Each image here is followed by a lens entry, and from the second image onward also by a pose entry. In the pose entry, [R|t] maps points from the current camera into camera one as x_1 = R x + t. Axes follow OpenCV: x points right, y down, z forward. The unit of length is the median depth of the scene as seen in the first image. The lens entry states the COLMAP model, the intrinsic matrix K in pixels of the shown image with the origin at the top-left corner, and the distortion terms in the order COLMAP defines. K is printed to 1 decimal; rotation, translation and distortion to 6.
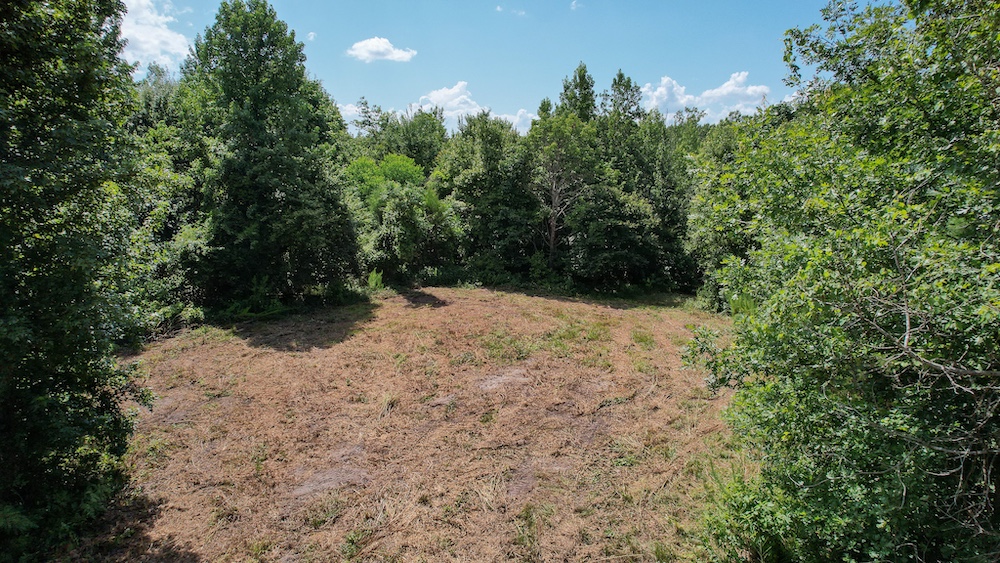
lens RADIAL K [[642.9, 0, 500.0], [0, 642.9, 281.5], [0, 0, 1]] dist [-0.004215, -0.000758]
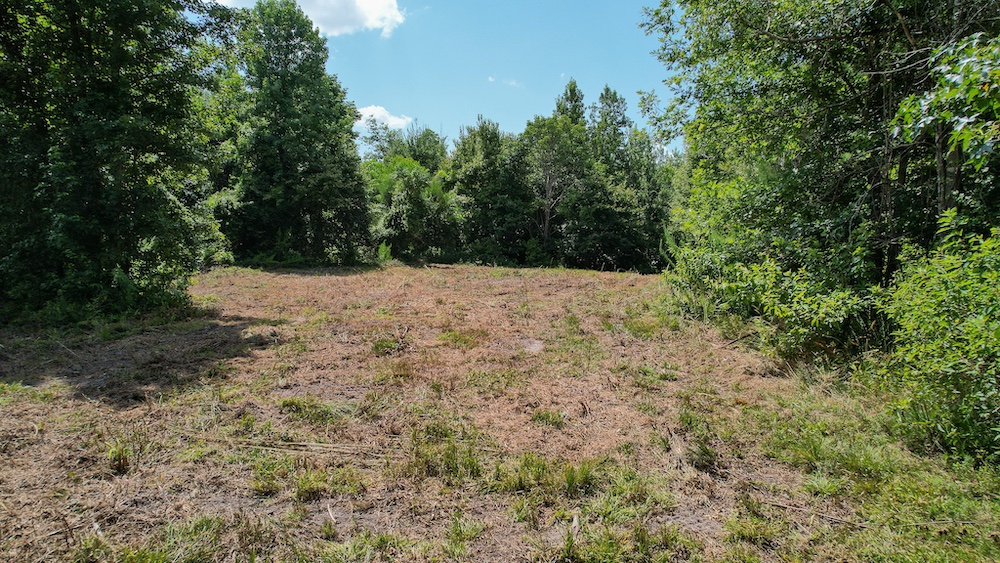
lens RADIAL K [[642.9, 0, 500.0], [0, 642.9, 281.5], [0, 0, 1]] dist [-0.004215, -0.000758]
pose [[0.999978, 0.000308, 0.006619, -0.004484], [0.000370, 0.994772, -0.102120, 0.139344], [-0.006616, 0.102120, 0.994750, -0.073299]]
